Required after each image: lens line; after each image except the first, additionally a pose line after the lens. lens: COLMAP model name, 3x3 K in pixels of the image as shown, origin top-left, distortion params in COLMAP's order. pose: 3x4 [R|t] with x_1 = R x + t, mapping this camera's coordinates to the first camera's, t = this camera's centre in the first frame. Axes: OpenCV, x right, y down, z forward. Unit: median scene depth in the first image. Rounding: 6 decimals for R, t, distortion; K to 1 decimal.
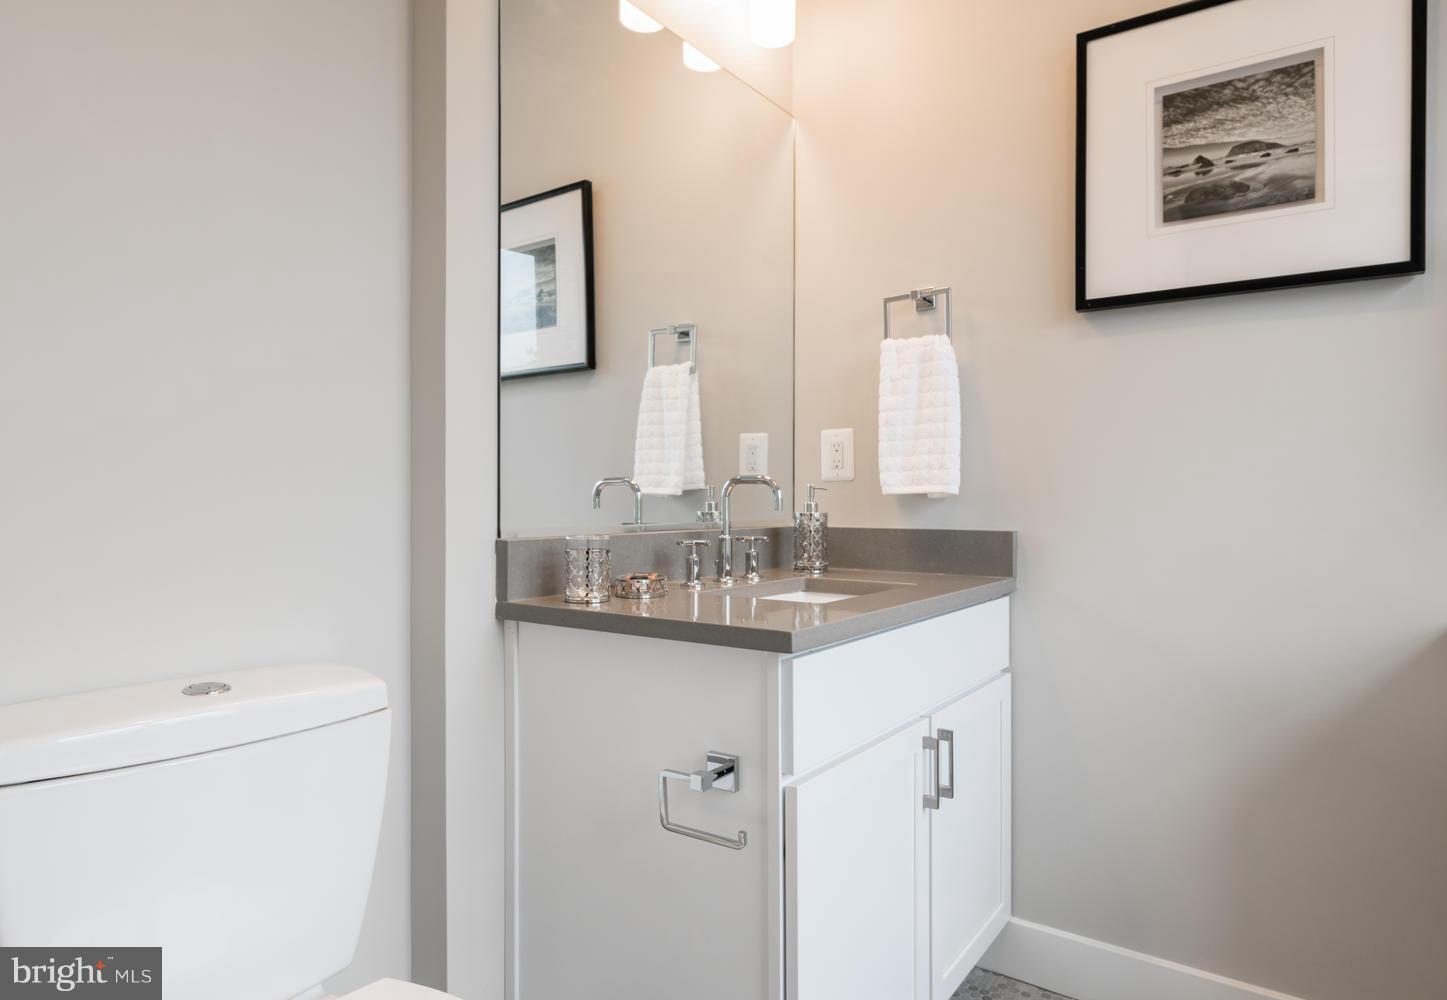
lens RADIAL K [[868.3, 0, 732.0], [0, 868.3, 501.7], [0, 0, 1]] dist [-0.003400, -0.000577]
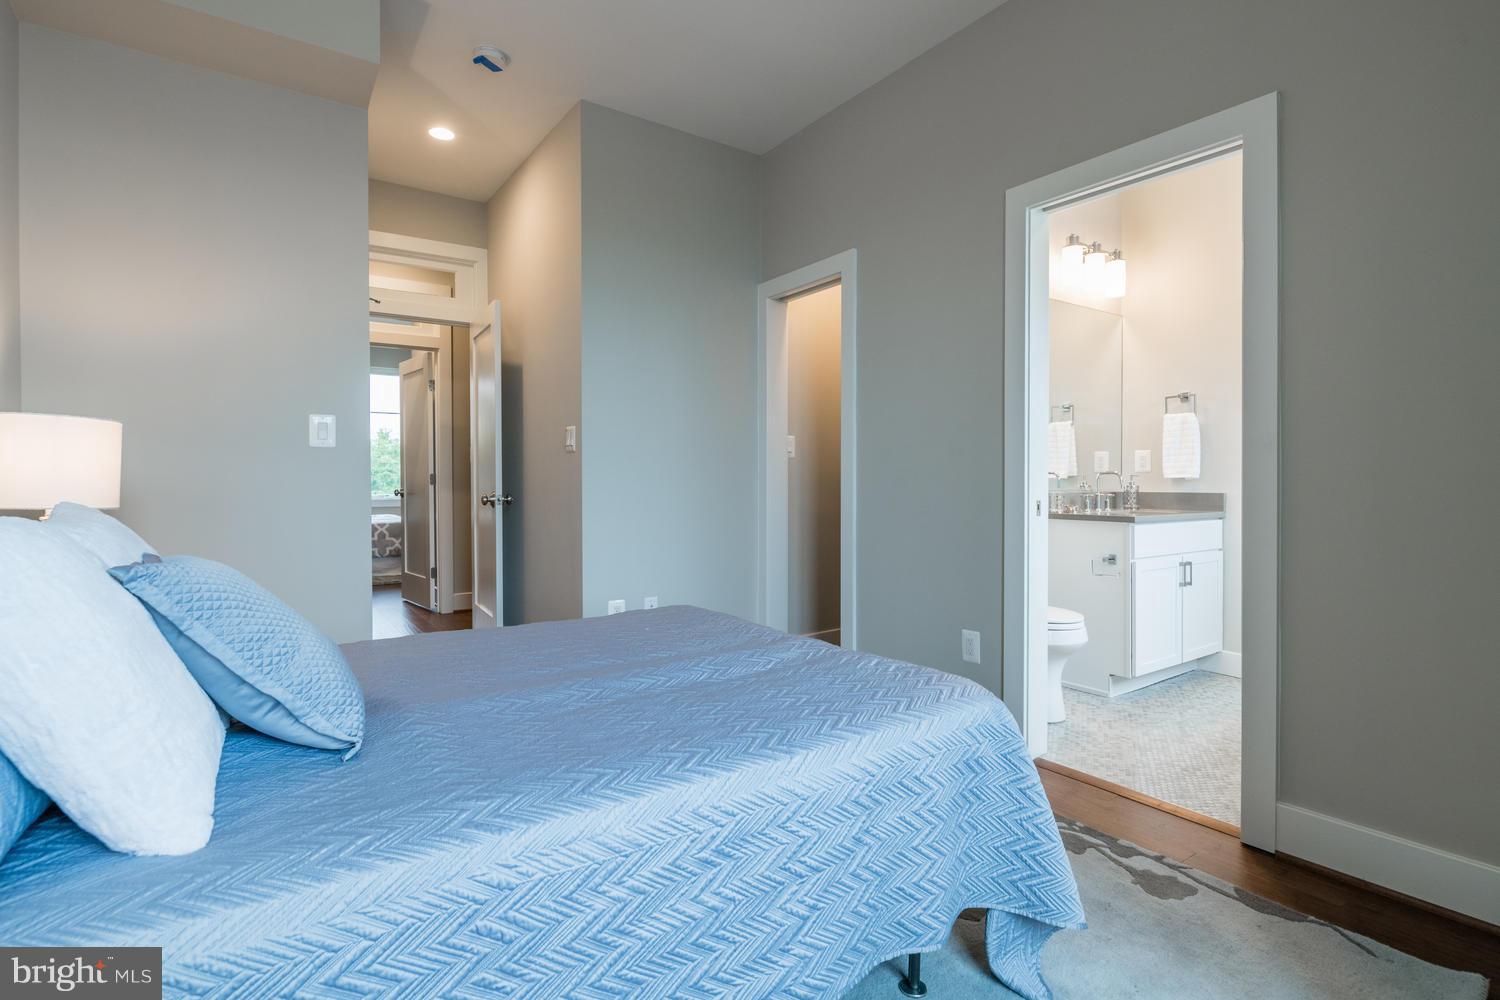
lens RADIAL K [[723.8, 0, 746.1], [0, 723.8, 490.6], [0, 0, 1]] dist [-0.012990, 0.000467]
pose [[0.936891, 0.001767, -0.349617, -0.263564], [0.002920, 0.999913, 0.012879, -0.003253], [0.349610, -0.013087, 0.936804, -1.569878]]
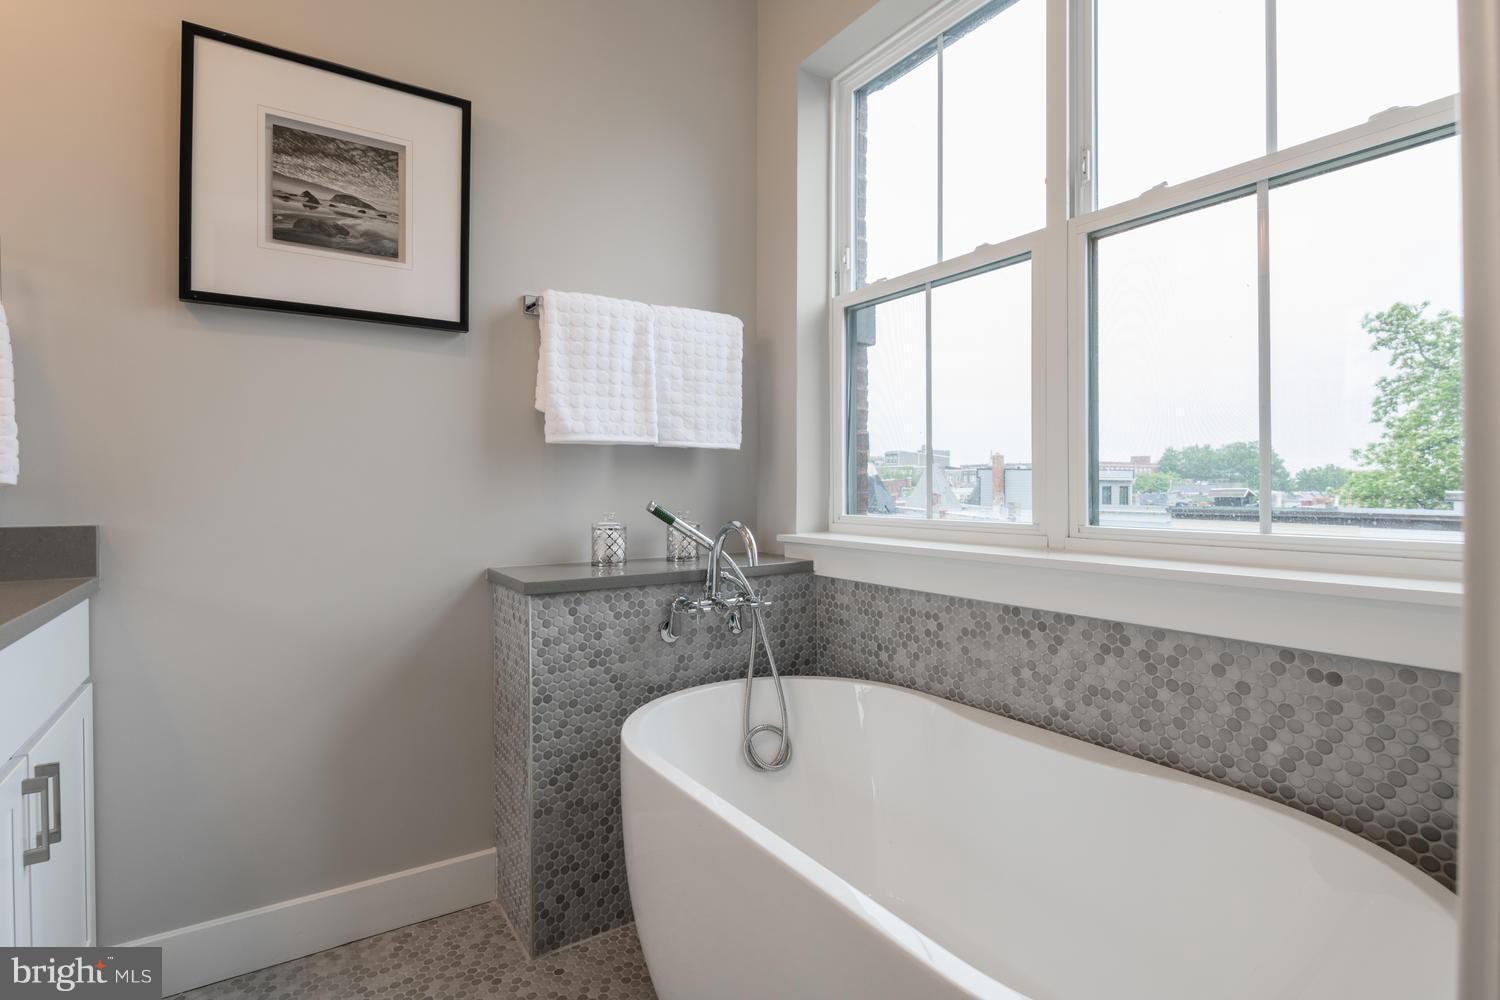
lens RADIAL K [[723.8, 0, 756.2], [0, 723.8, 493.4], [0, 0, 1]] dist [-0.012990, 0.000467]
pose [[0.356195, -0.010640, 0.934351, -0.143721], [0.007361, 0.999936, 0.008580, -0.000915], [-0.934383, 0.003821, 0.356250, 0.102376]]
